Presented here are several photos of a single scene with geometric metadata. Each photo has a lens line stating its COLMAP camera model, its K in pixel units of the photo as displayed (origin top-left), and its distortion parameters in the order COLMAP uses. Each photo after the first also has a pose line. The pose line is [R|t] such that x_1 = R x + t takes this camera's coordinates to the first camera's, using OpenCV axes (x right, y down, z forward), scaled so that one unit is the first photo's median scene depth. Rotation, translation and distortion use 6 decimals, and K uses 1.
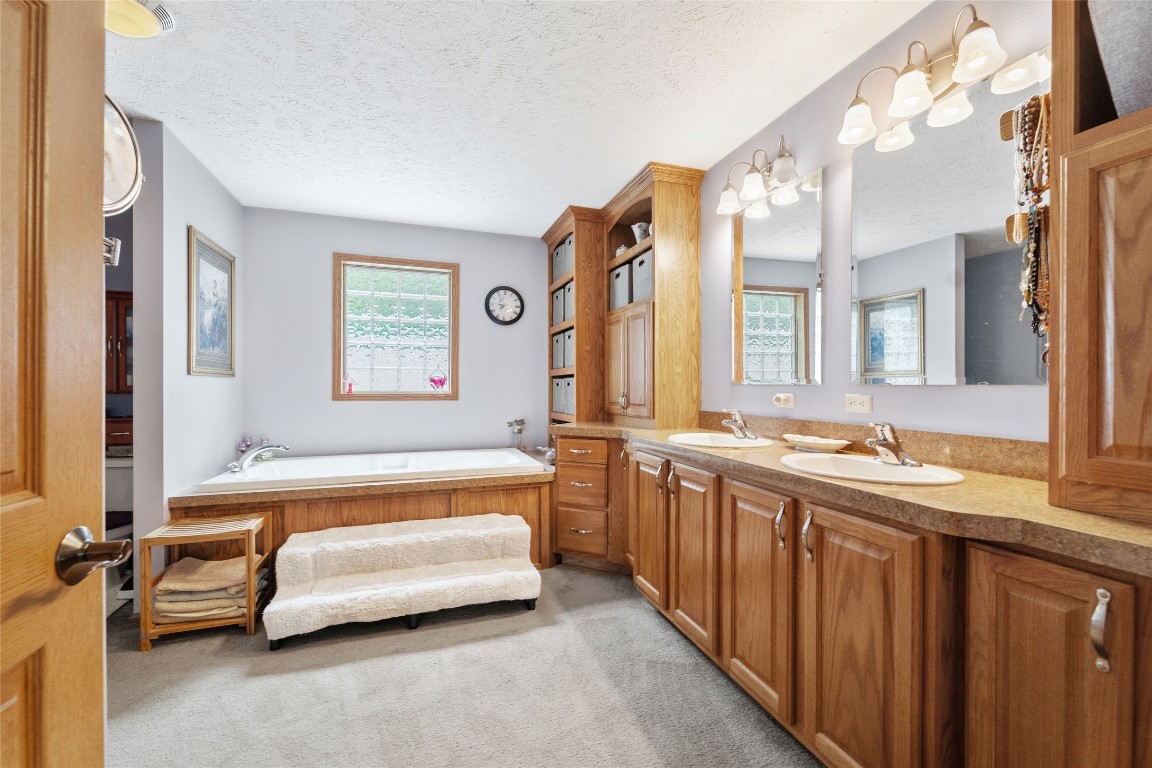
lens RADIAL K [[472.2, 0, 589.9], [0, 472.2, 388.3], [0, 0, 1]] dist [0.000526, 0.000100]
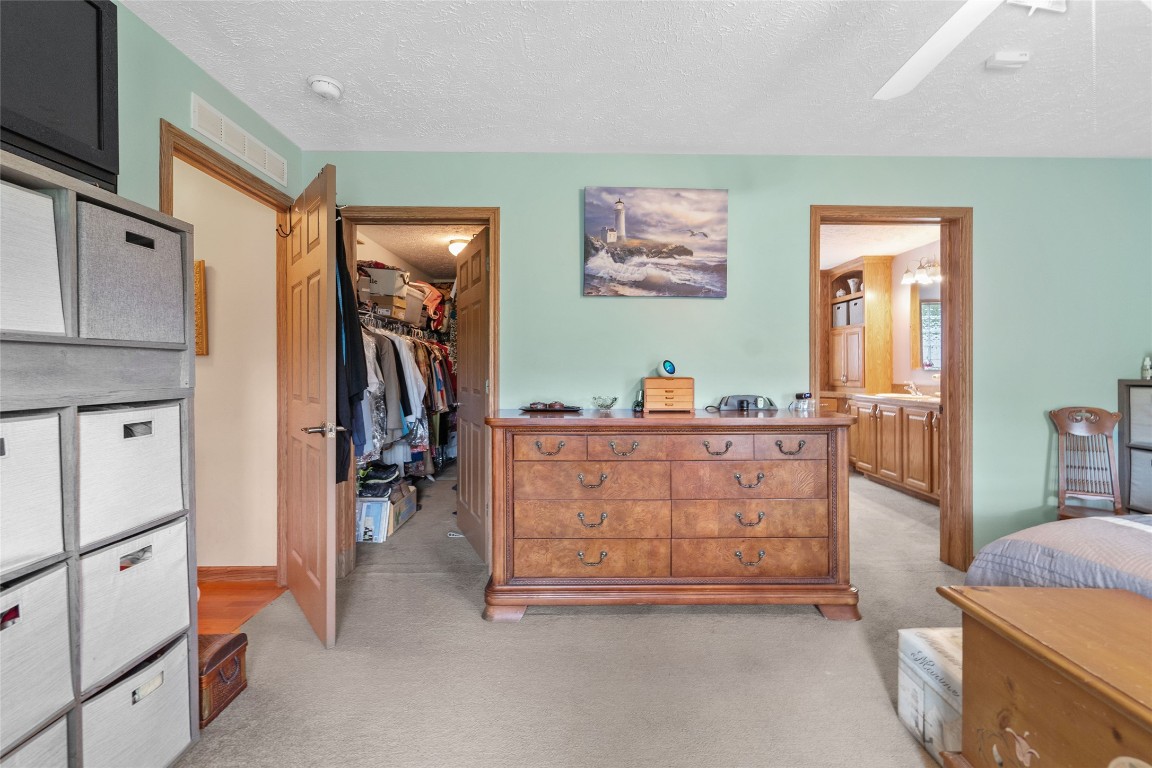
lens RADIAL K [[494.8, 0, 589.3], [0, 494.8, 364.1], [0, 0, 1]] dist [-0.000732, -0.000056]
pose [[0.949283, -0.002397, -0.314415, -0.284068], [-0.002143, 0.999898, -0.014094, -0.000220], [0.314417, 0.014053, 0.949181, -1.214089]]
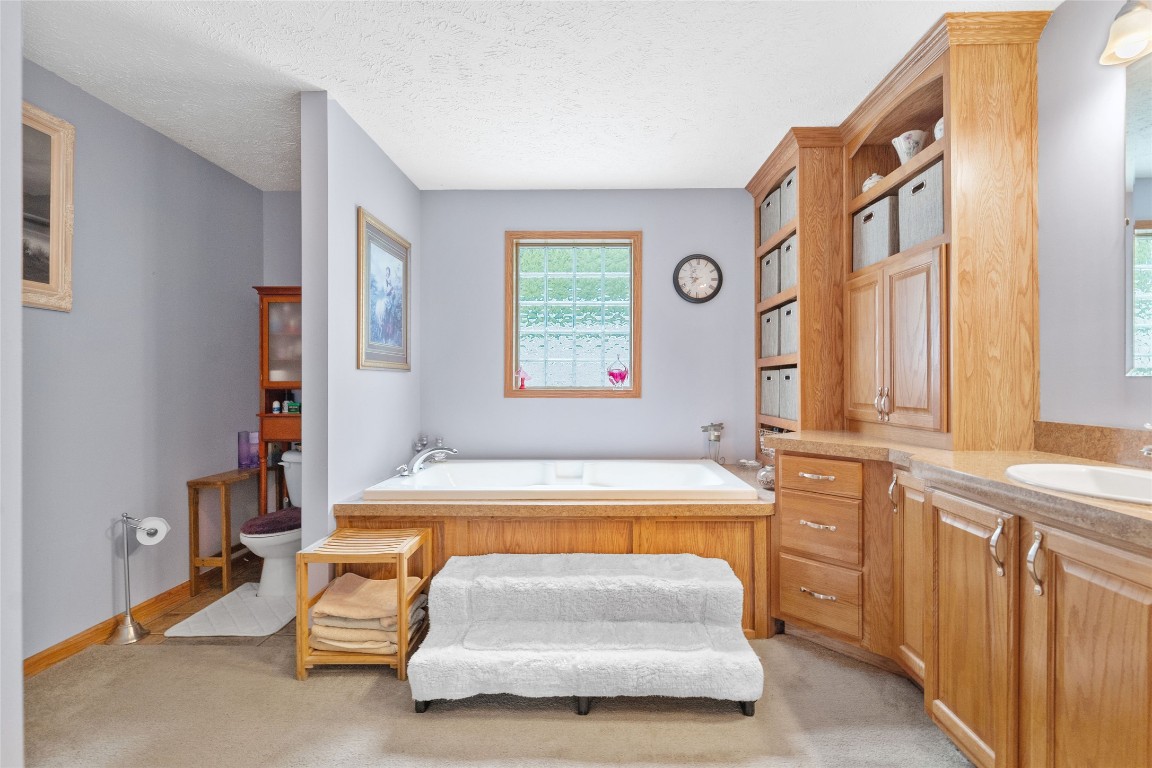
lens RADIAL K [[496.1, 0, 596.6], [0, 496.1, 383.0], [0, 0, 1]] dist [-0.000386, -0.000190]
pose [[0.936378, -0.000996, -0.350991, -0.065890], [0.001141, 0.999999, 0.000207, -0.001211], [0.350990, -0.000594, 0.936379, 0.224807]]
